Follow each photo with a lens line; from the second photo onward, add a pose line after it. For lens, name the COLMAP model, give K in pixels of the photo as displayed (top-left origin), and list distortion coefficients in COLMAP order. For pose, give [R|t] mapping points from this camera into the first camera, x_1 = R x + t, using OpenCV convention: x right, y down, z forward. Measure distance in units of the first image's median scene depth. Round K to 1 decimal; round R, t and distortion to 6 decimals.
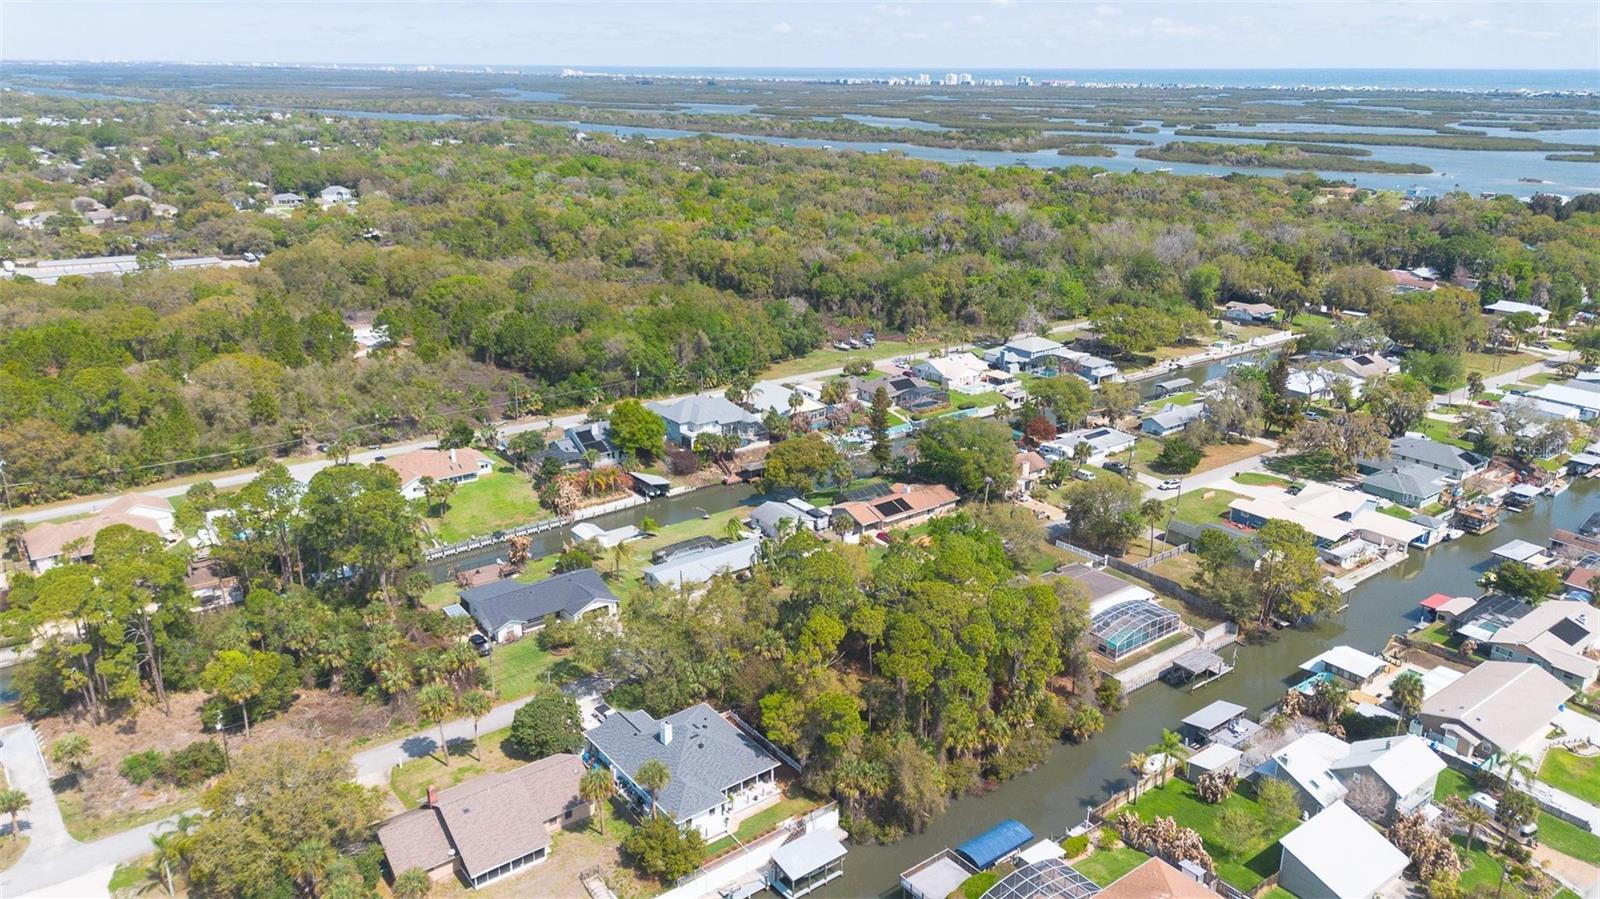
lens RADIAL K [[1126.0, 0, 800.0], [0, 1126.0, 449.5], [0, 0, 1]] dist [0.074941, -0.079337]
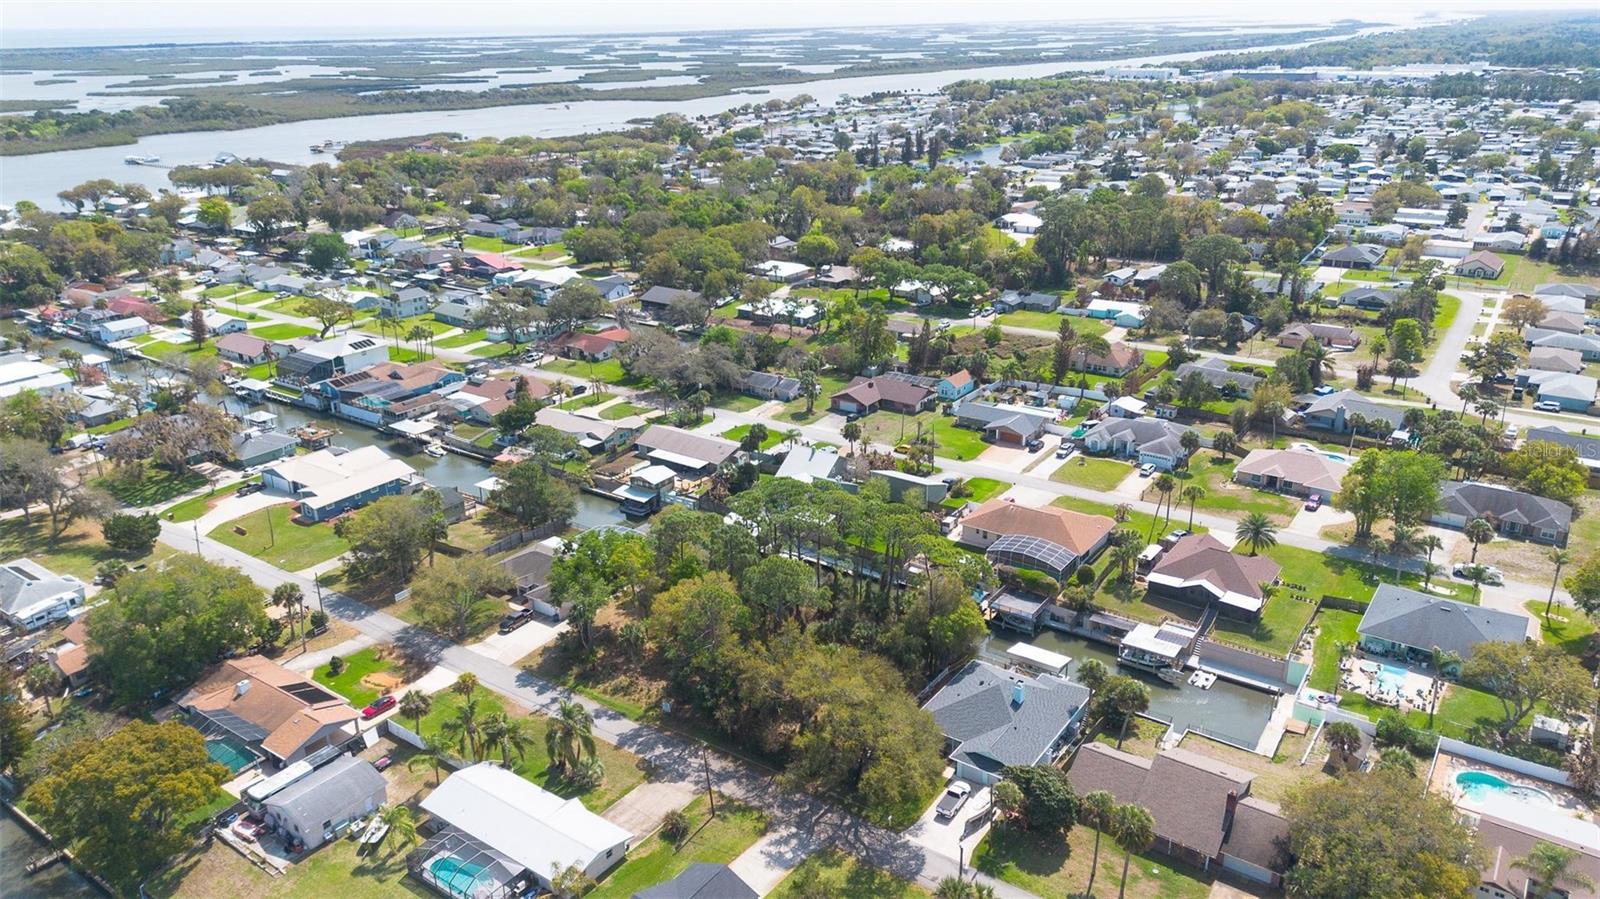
lens RADIAL K [[1126.0, 0, 800.0], [0, 1126.0, 449.5], [0, 0, 1]] dist [0.074941, -0.079337]
pose [[-0.303625, -0.340420, 0.889902, -0.519619], [0.314644, 0.845772, 0.430893, -0.251646], [-0.899339, 0.410832, -0.149687, 0.729074]]
